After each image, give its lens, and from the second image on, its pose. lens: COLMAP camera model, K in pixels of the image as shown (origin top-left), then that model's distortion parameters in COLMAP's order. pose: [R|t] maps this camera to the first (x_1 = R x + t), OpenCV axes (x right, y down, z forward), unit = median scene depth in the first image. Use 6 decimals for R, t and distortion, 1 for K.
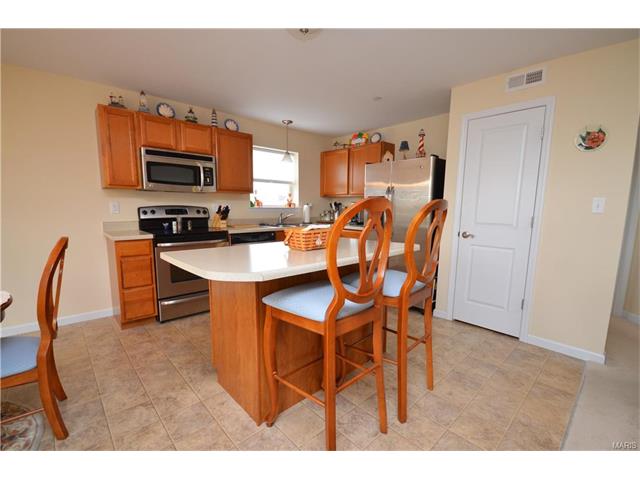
lens RADIAL K [[286.4, 0, 321.0], [0, 286.4, 245.8], [0, 0, 1]] dist [0.016123, -0.016650]
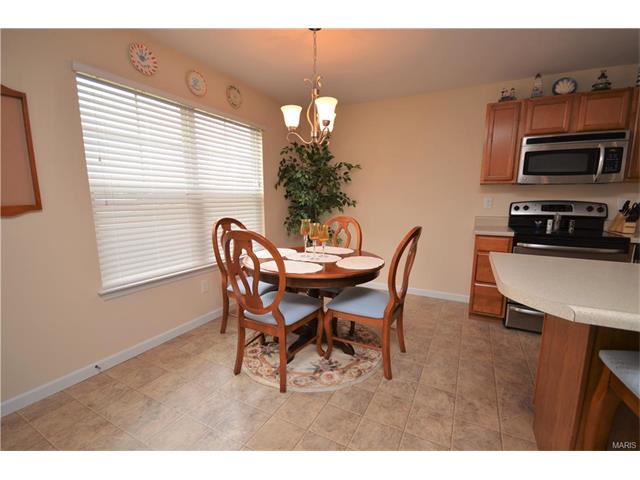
lens RADIAL K [[286.4, 0, 321.0], [0, 286.4, 245.8], [0, 0, 1]] dist [0.016123, -0.016650]
pose [[0.332803, 0.145391, -0.931721, 0.062303], [-0.130516, 0.985635, 0.107185, -0.012096], [0.933921, 0.085933, 0.346998, 0.091714]]
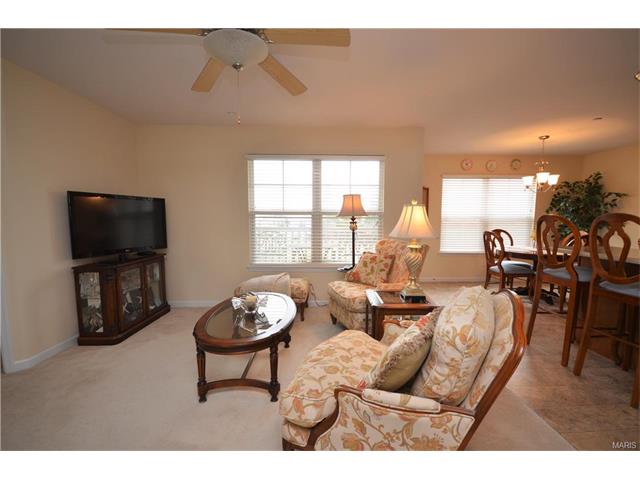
lens RADIAL K [[279.7, 0, 320.5], [0, 279.7, 245.3], [0, 0, 1]] dist [0.002078, -0.008737]
pose [[-0.669225, 0.057403, -0.740839, 1.040246], [-0.114693, 0.977083, 0.179314, -0.045353], [0.734155, 0.204971, -0.647305, 0.420496]]
